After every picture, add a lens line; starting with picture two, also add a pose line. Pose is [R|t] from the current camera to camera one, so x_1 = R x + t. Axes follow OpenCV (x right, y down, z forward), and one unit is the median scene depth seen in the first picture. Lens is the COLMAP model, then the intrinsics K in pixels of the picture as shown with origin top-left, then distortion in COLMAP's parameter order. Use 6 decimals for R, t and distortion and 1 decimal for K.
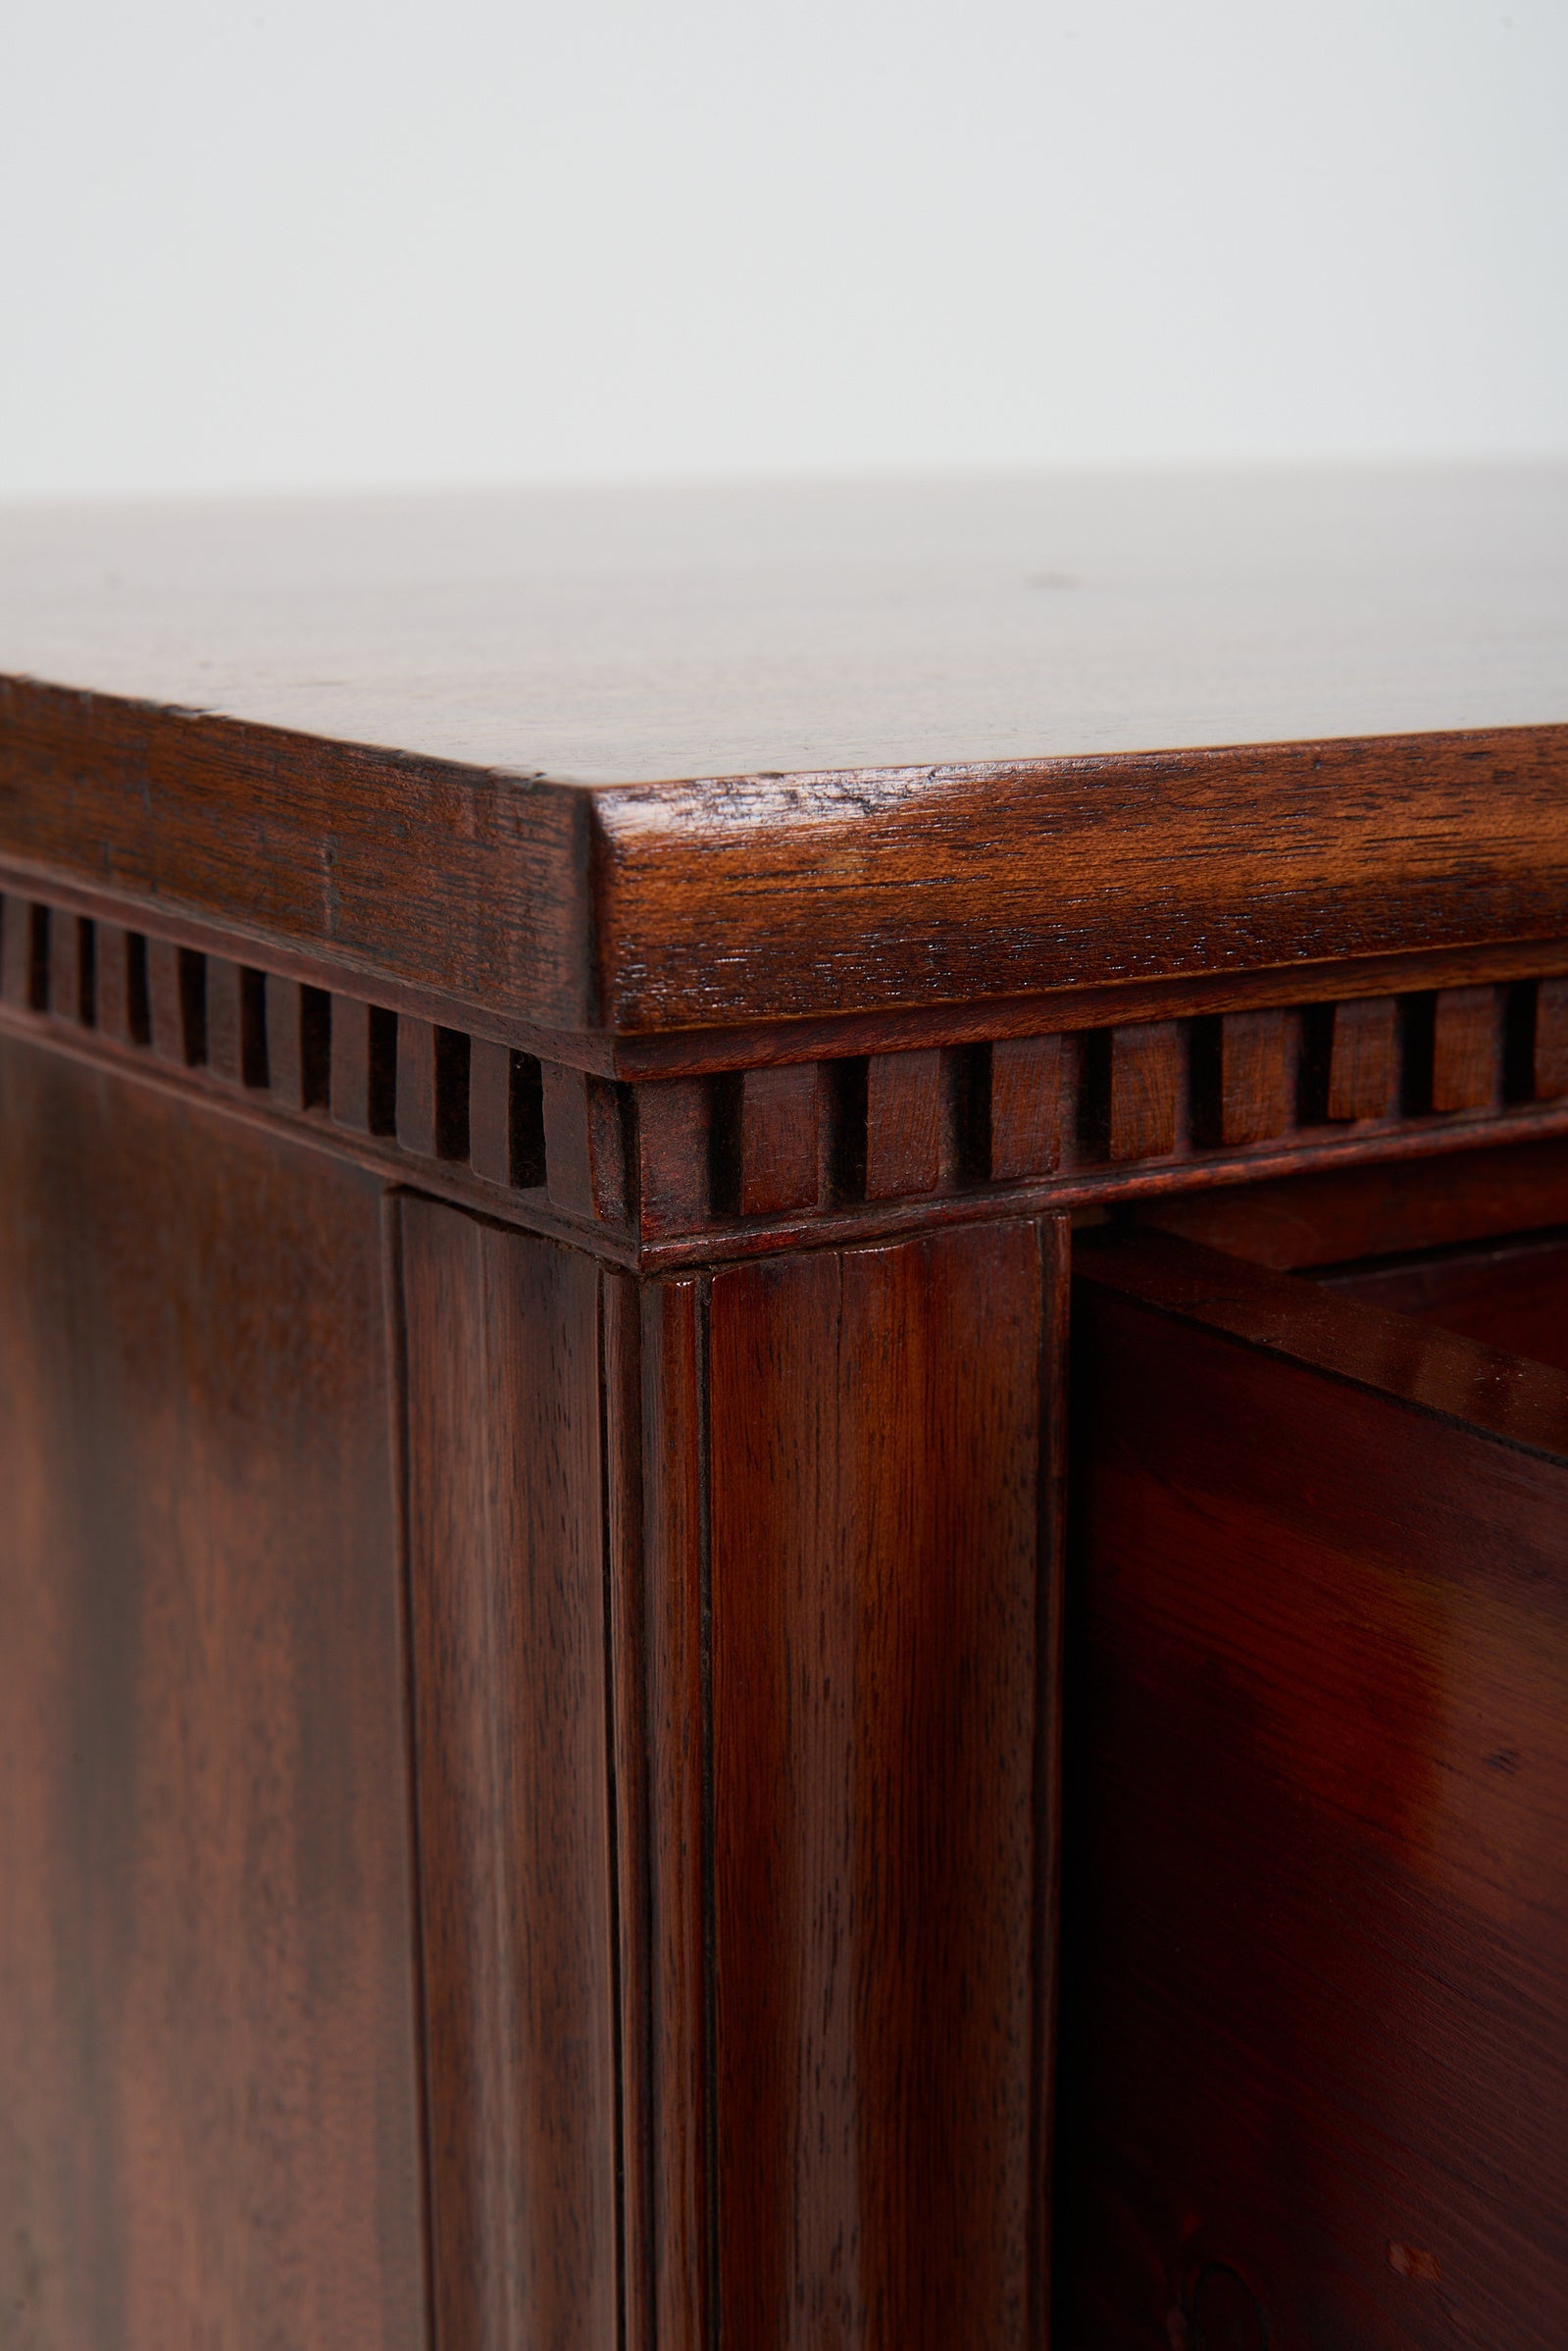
lens RADIAL K [[3665.6, 0, 784.0], [0, 3665.6, 1175.5], [0, 0, 1]] dist [-0.014320, 0.004502]
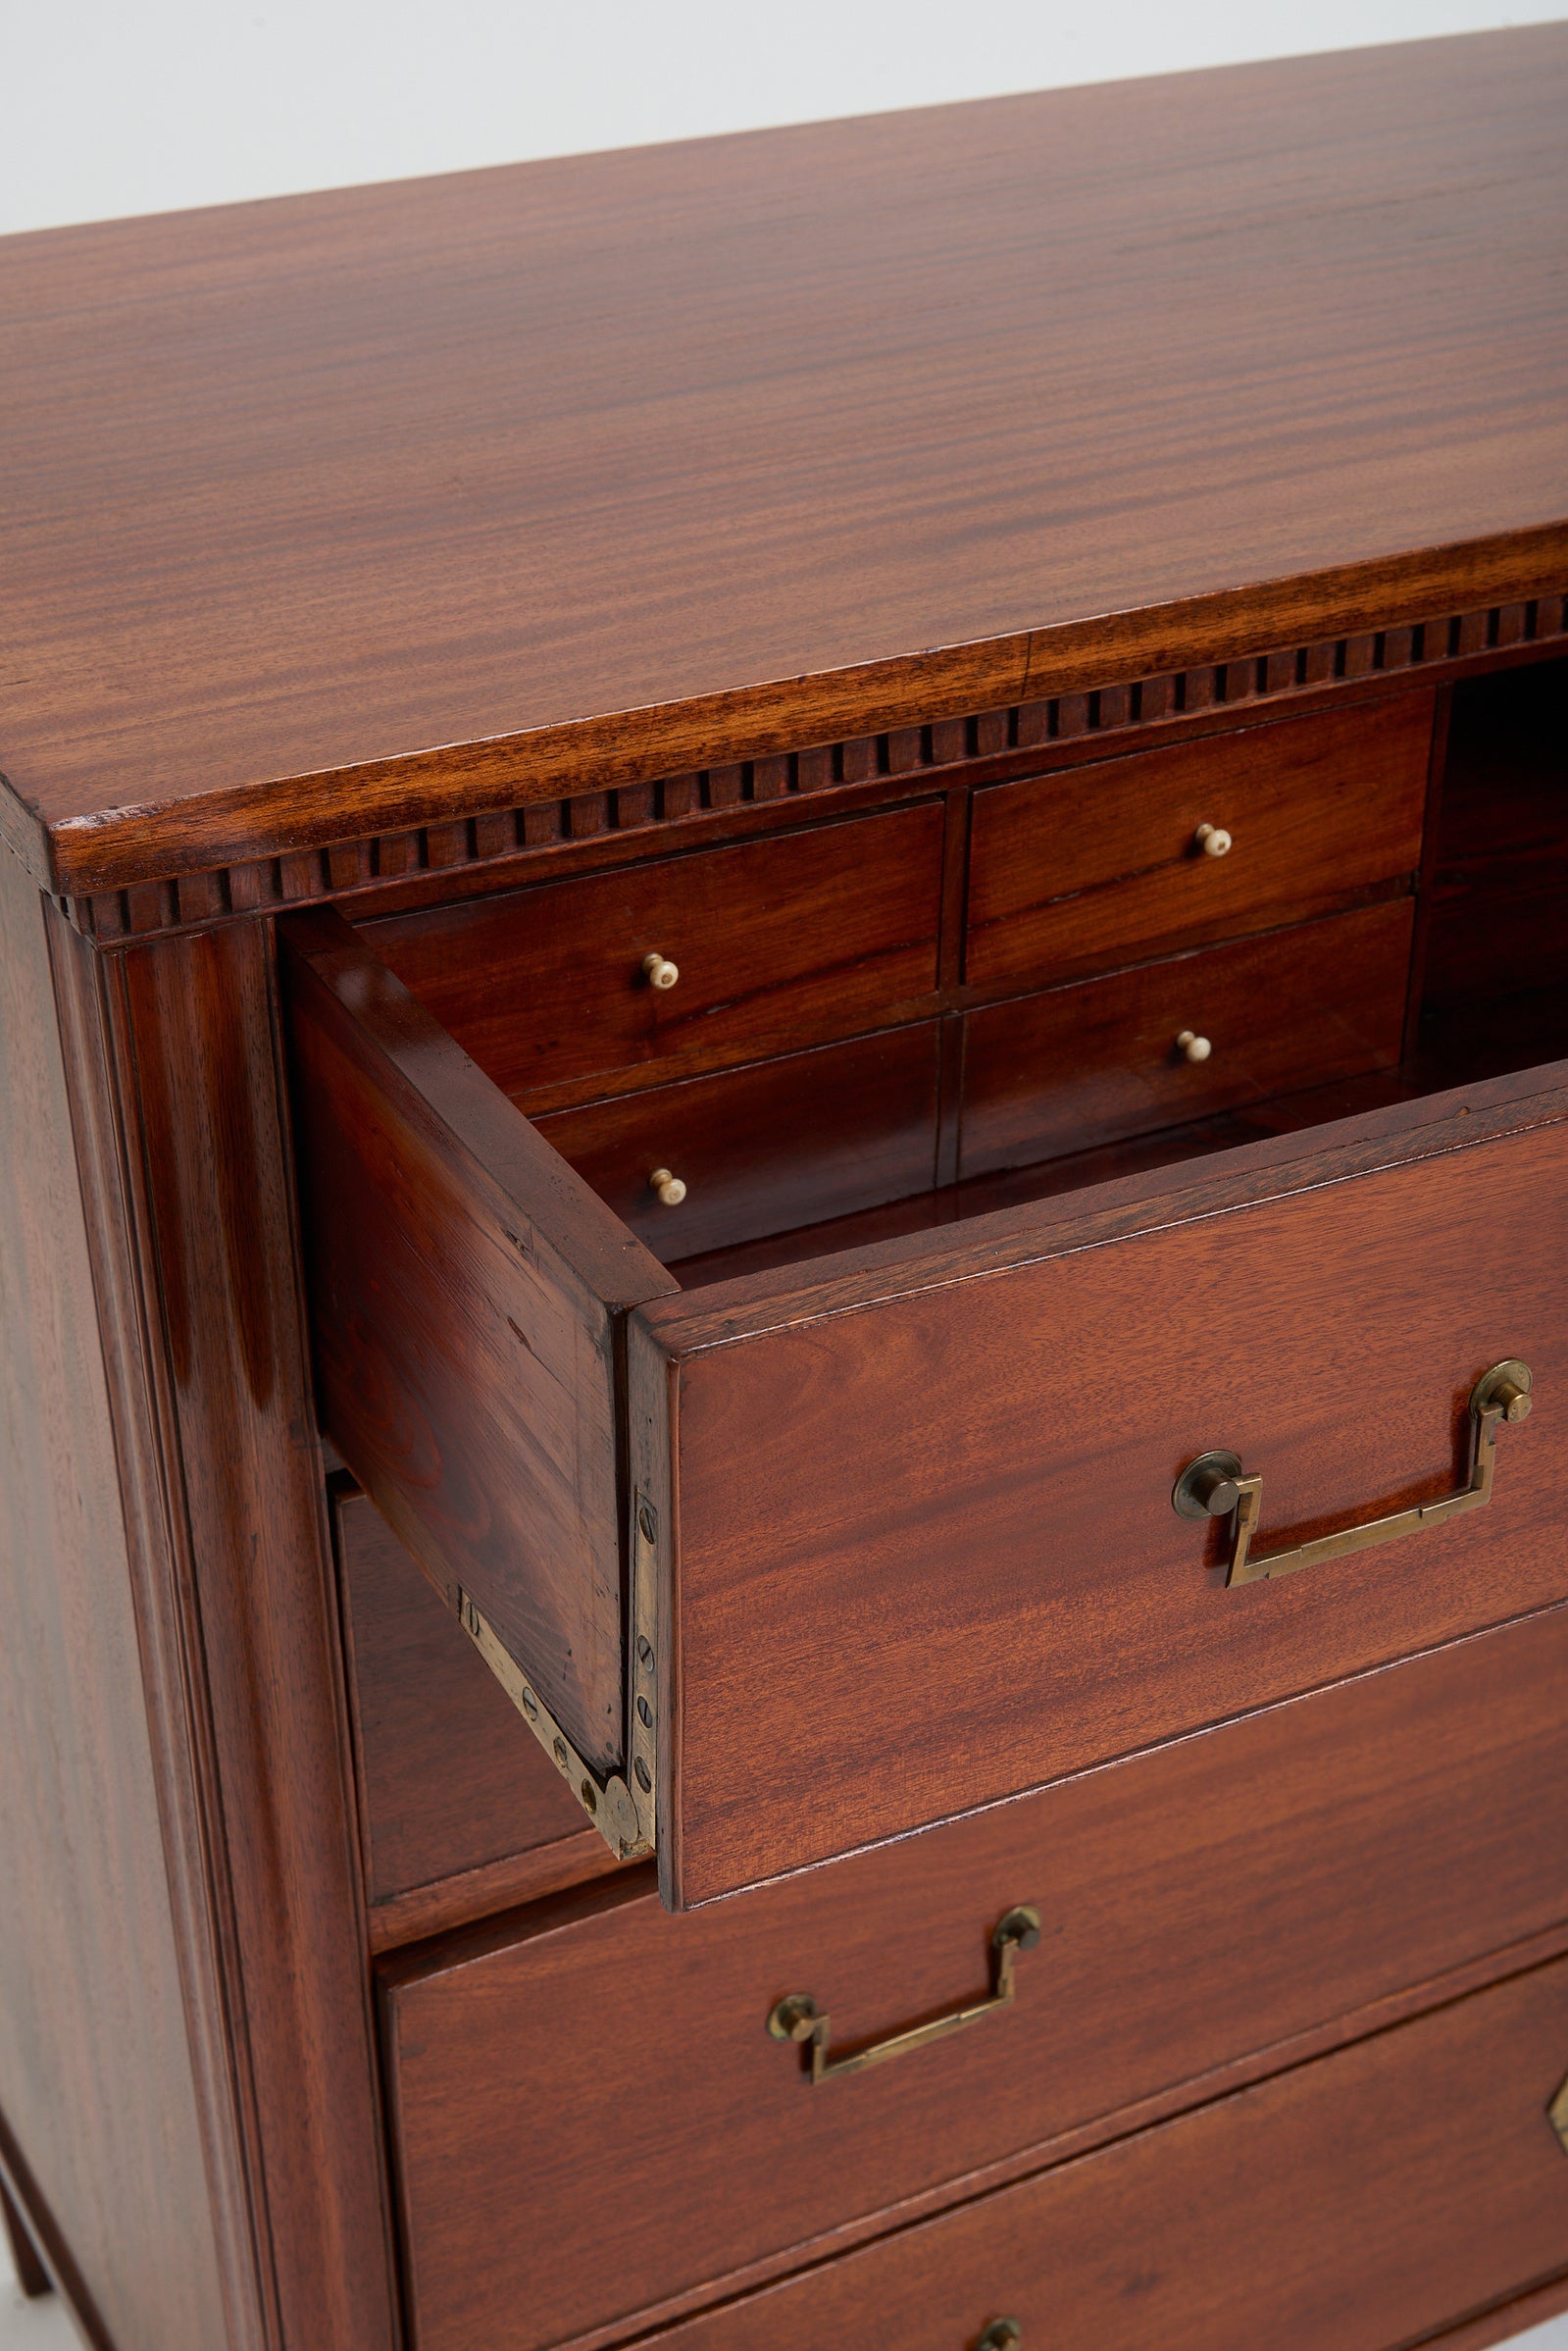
lens RADIAL K [[3537.3, 0, 784.0], [0, 3537.3, 1175.5], [0, 0, 1]] dist [-0.012075, 0.057367]
pose [[0.995693, 0.040696, -0.083297, 0.699832], [-0.014516, 0.955854, 0.293485, -0.597779], [0.091564, -0.291012, 0.952328, -1.575432]]
